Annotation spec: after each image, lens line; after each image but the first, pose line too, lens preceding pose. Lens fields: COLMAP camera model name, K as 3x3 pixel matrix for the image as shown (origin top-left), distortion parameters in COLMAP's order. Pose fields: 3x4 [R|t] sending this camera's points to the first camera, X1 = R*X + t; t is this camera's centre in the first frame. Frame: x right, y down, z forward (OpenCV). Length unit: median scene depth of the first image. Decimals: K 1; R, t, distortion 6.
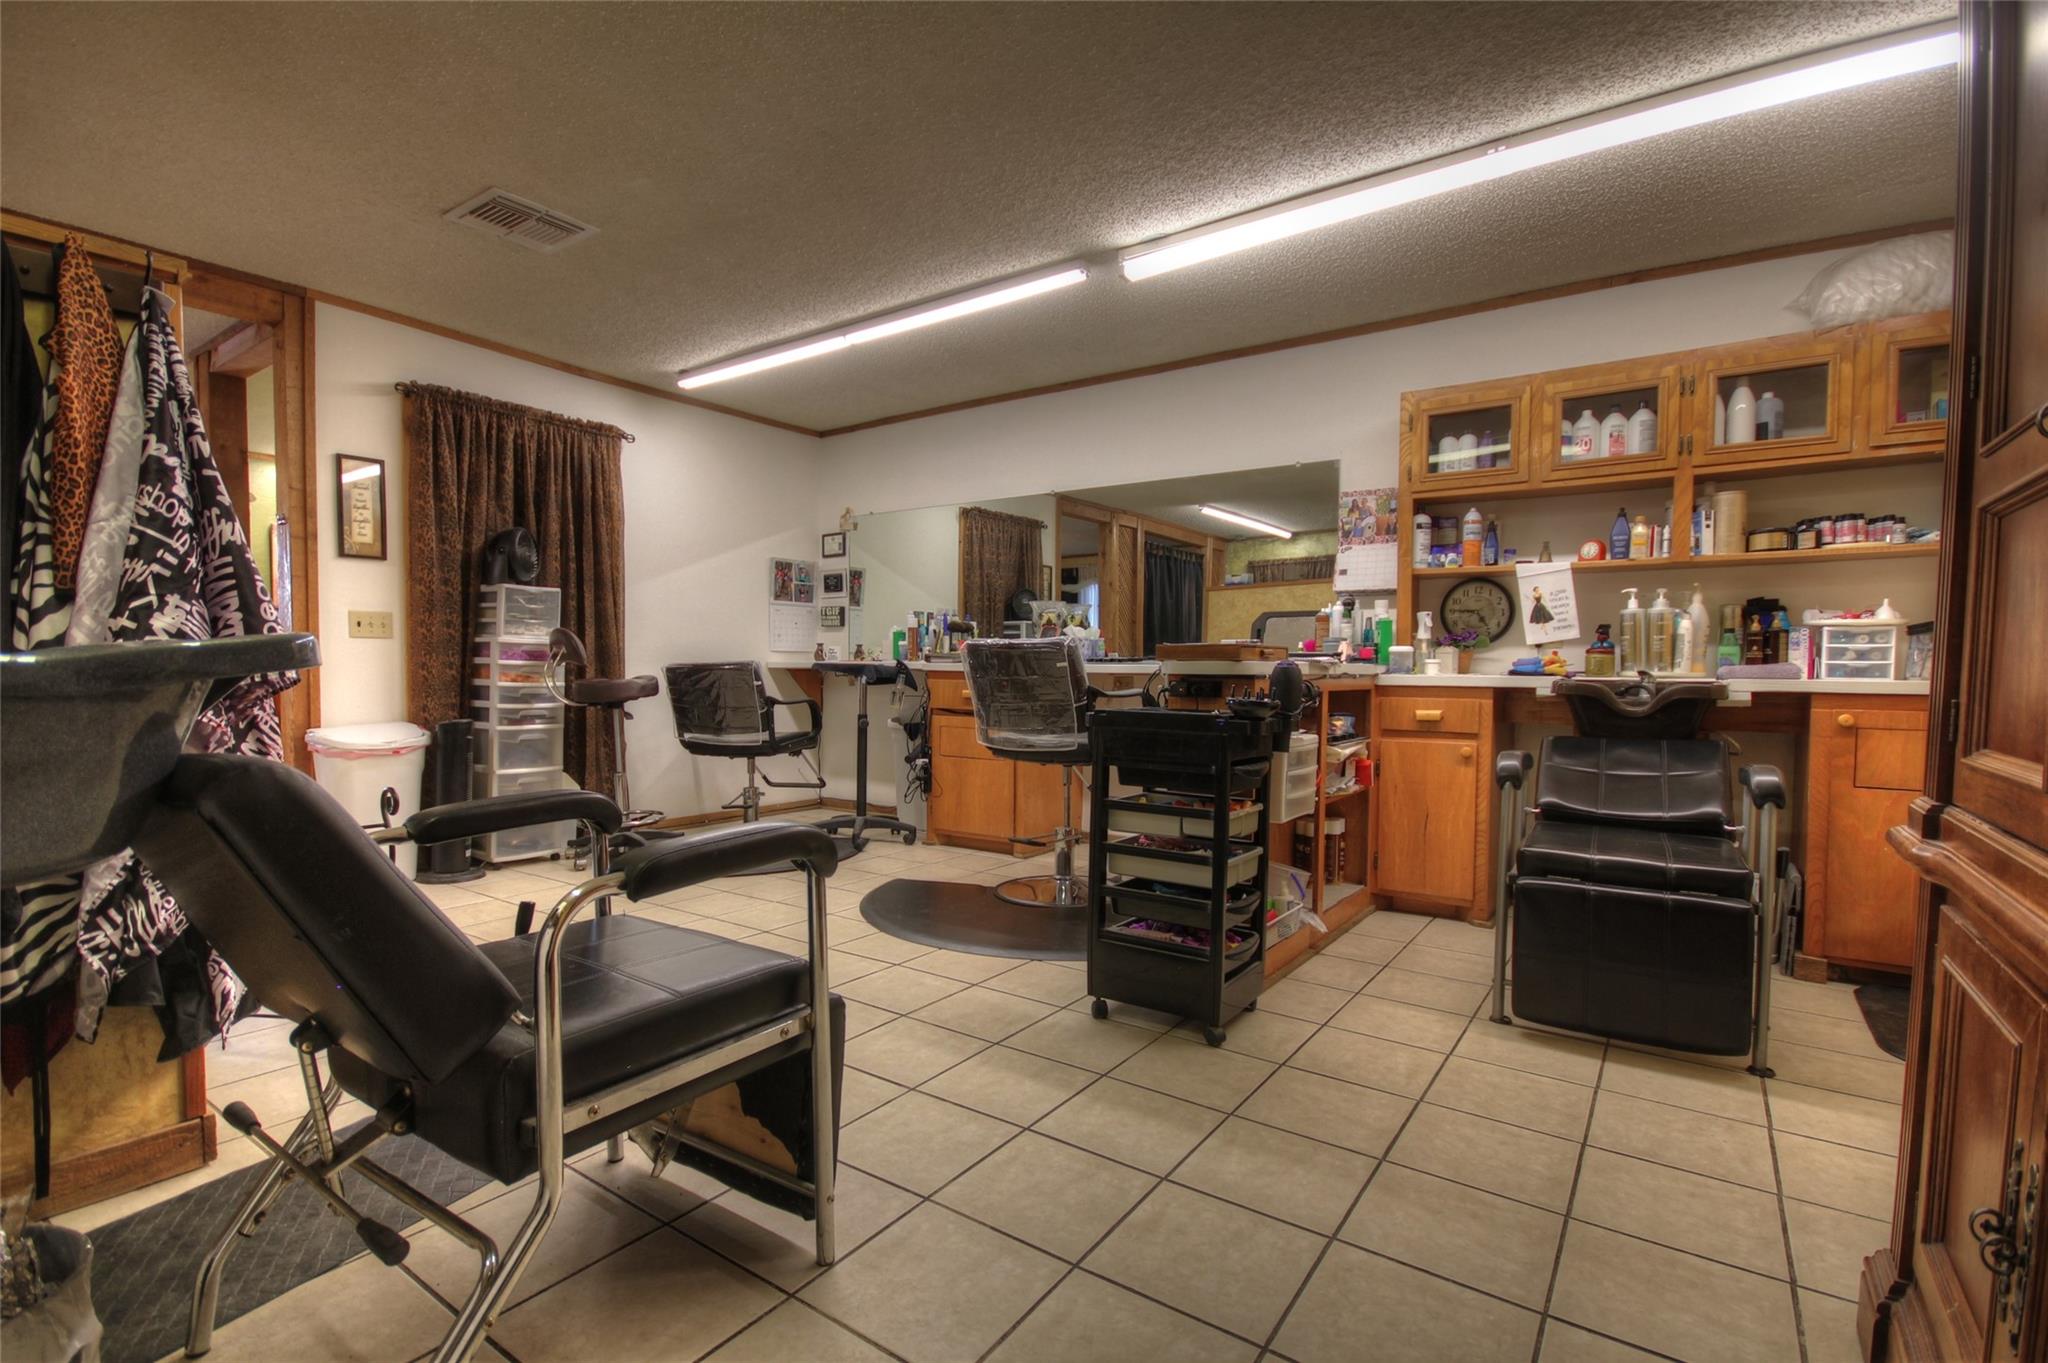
lens RADIAL K [[968.9, 0, 1025.3], [0, 968.9, 682.5], [0, 0, 1]] dist [-0.005213, -0.003750]
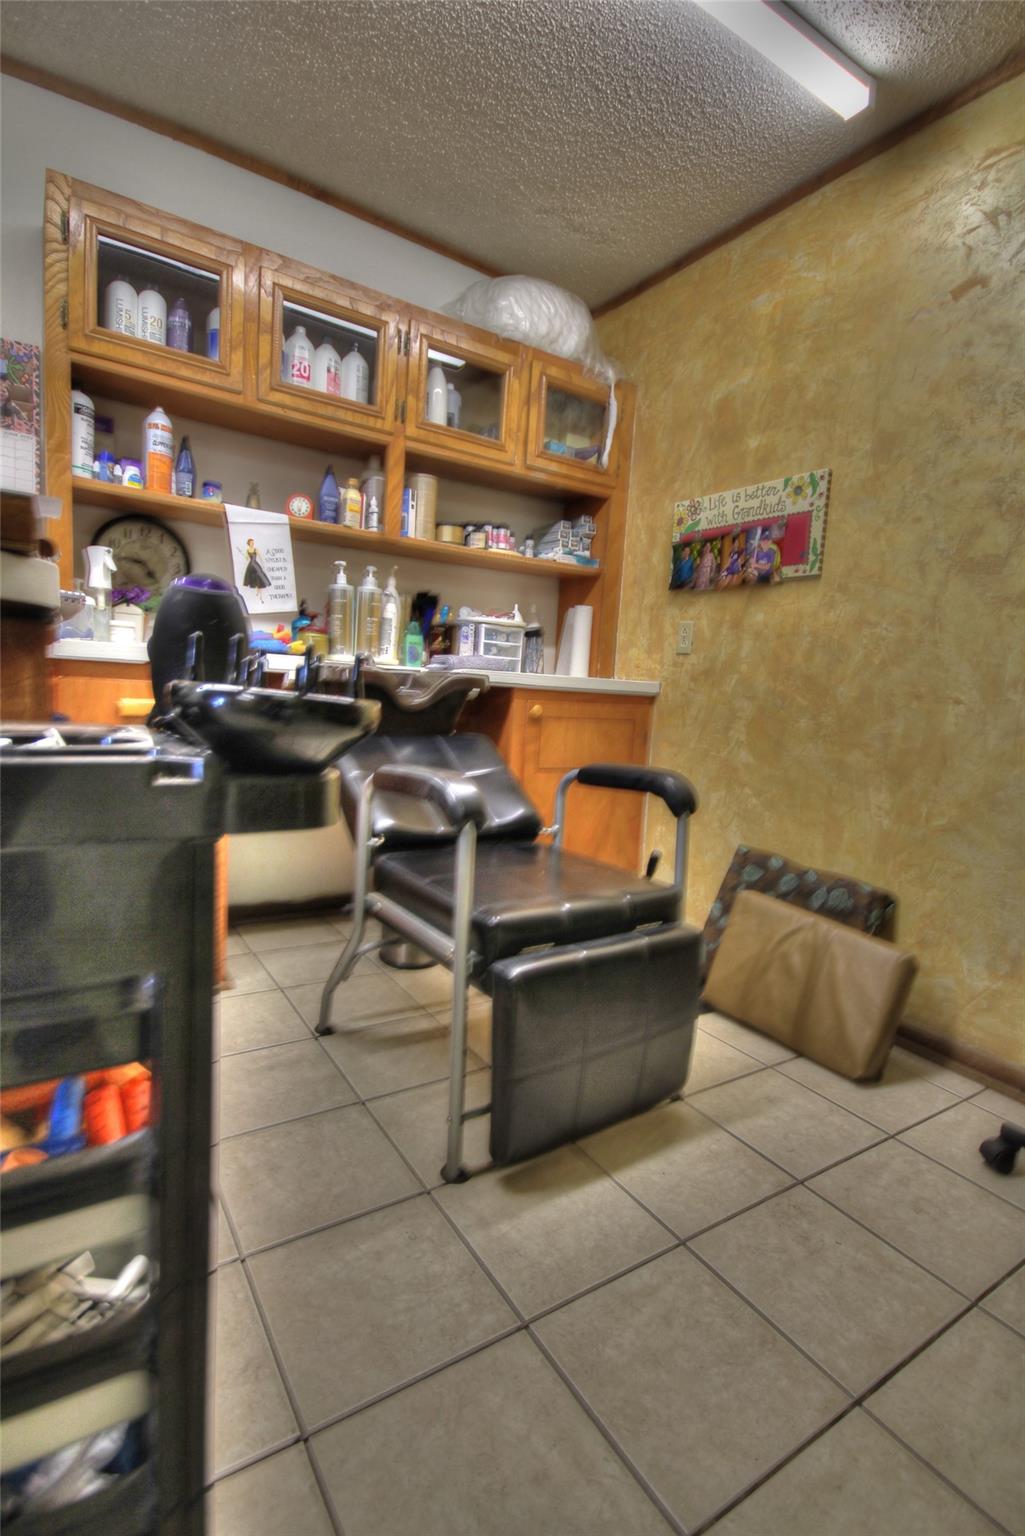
lens RADIAL K [[726.7, 0, 518.4], [0, 726.7, 767.5], [0, 0, 1]] dist [-0.005213, -0.003750]
pose [[0.360541, -0.097804, 0.927601, 0.046198], [-0.049962, 0.991035, 0.123912, 0.000632], [-0.931404, -0.091021, 0.352423, 0.599566]]
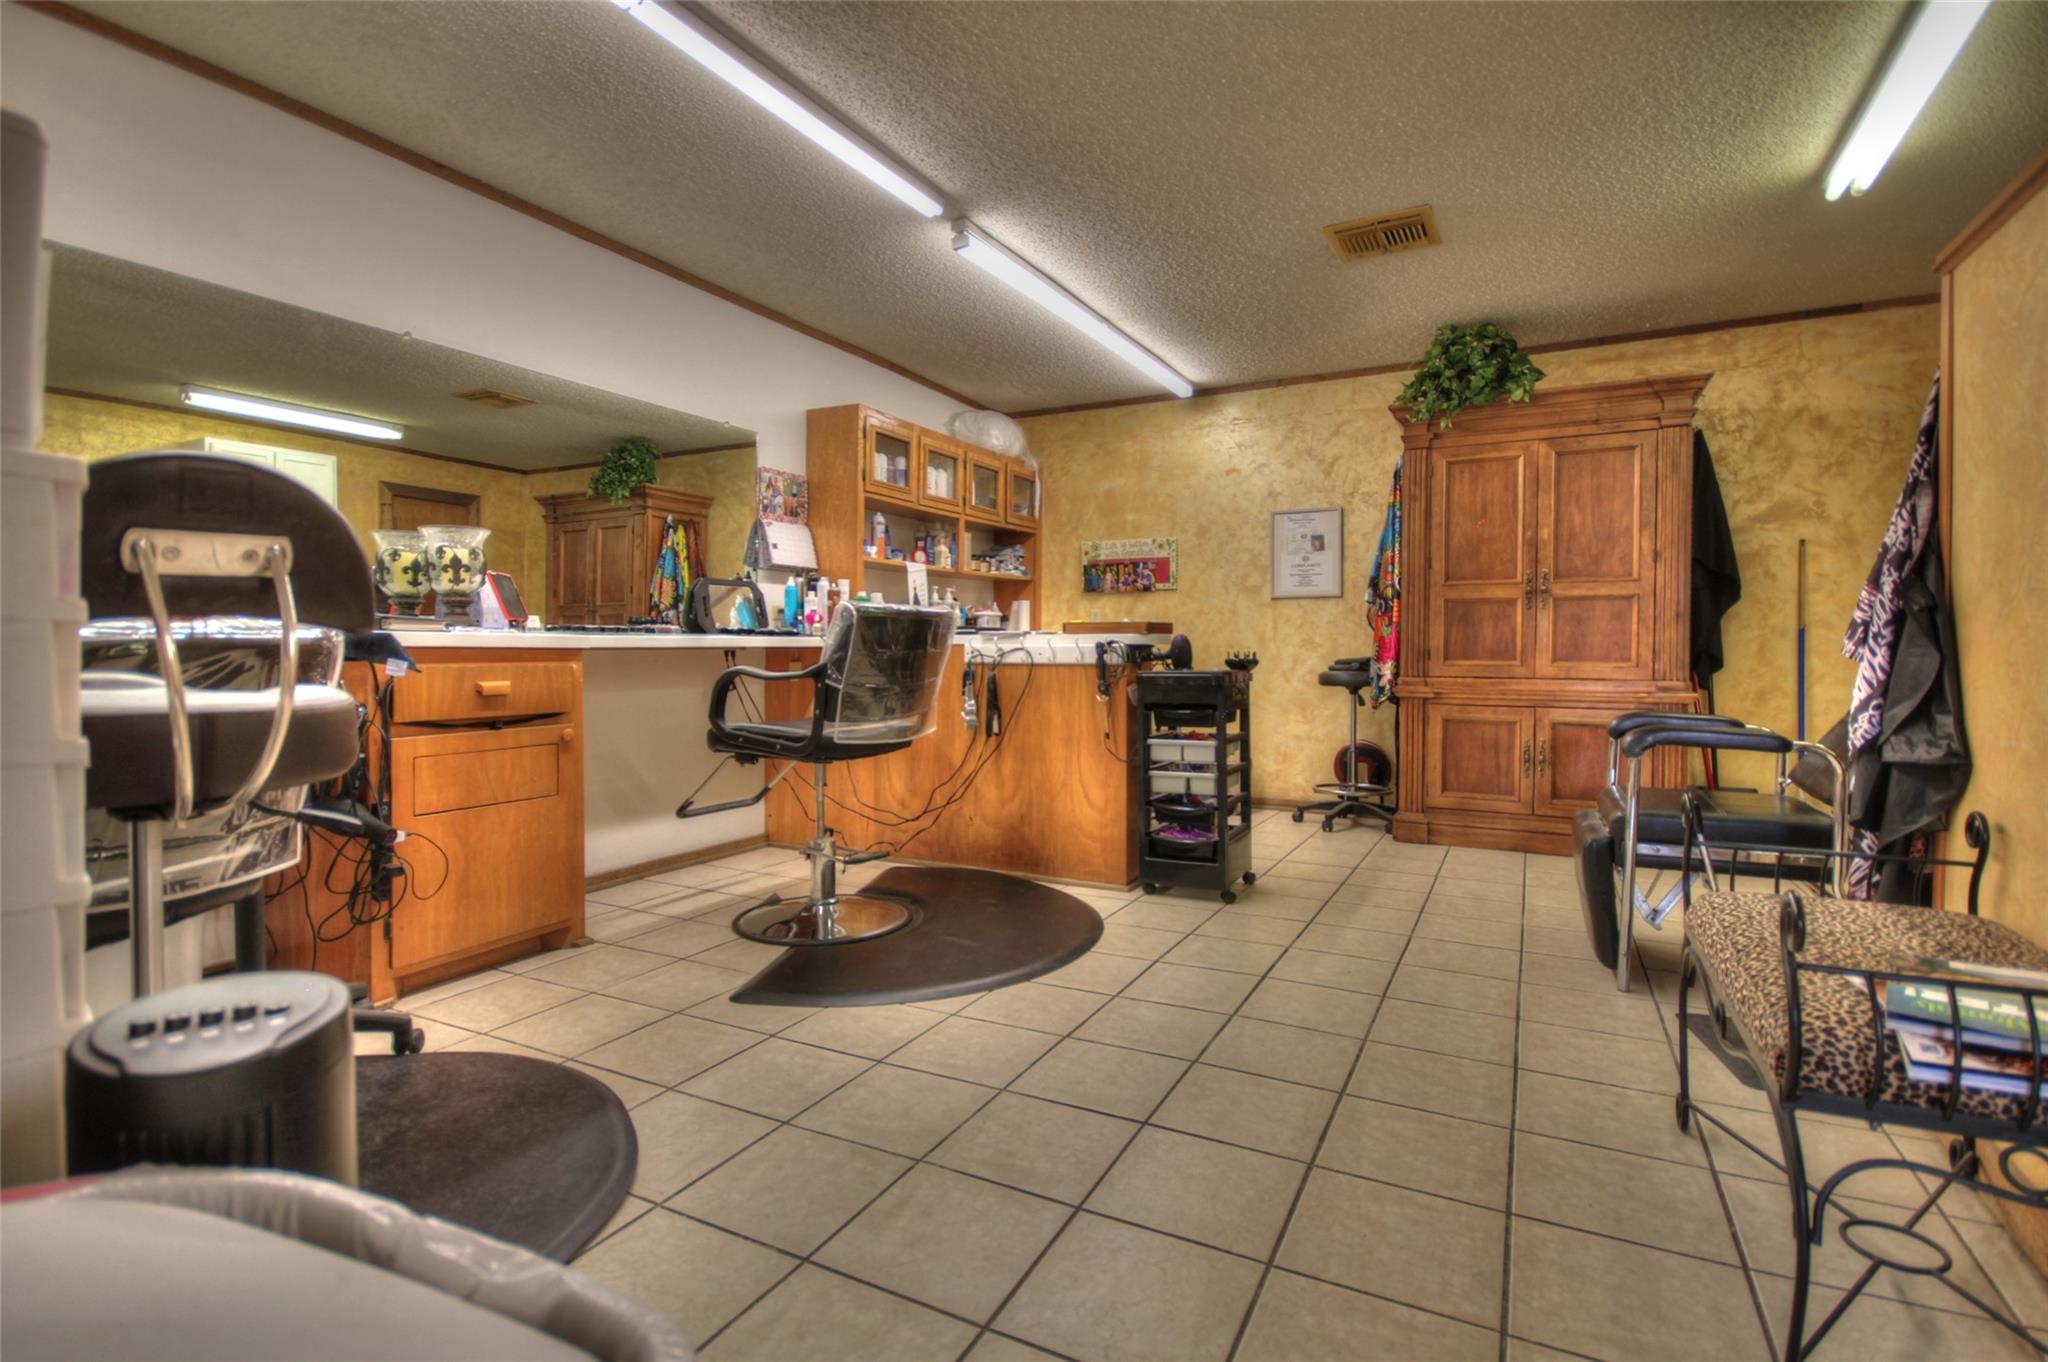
lens RADIAL K [[968.9, 0, 1019.8], [0, 968.9, 647.0], [0, 0, 1]] dist [-0.005213, -0.003750]
pose [[-0.127434, -0.016399, 0.991712, -0.904047], [0.004865, 0.999841, 0.017158, -0.027750], [-0.991835, 0.007011, -0.127334, 1.078867]]
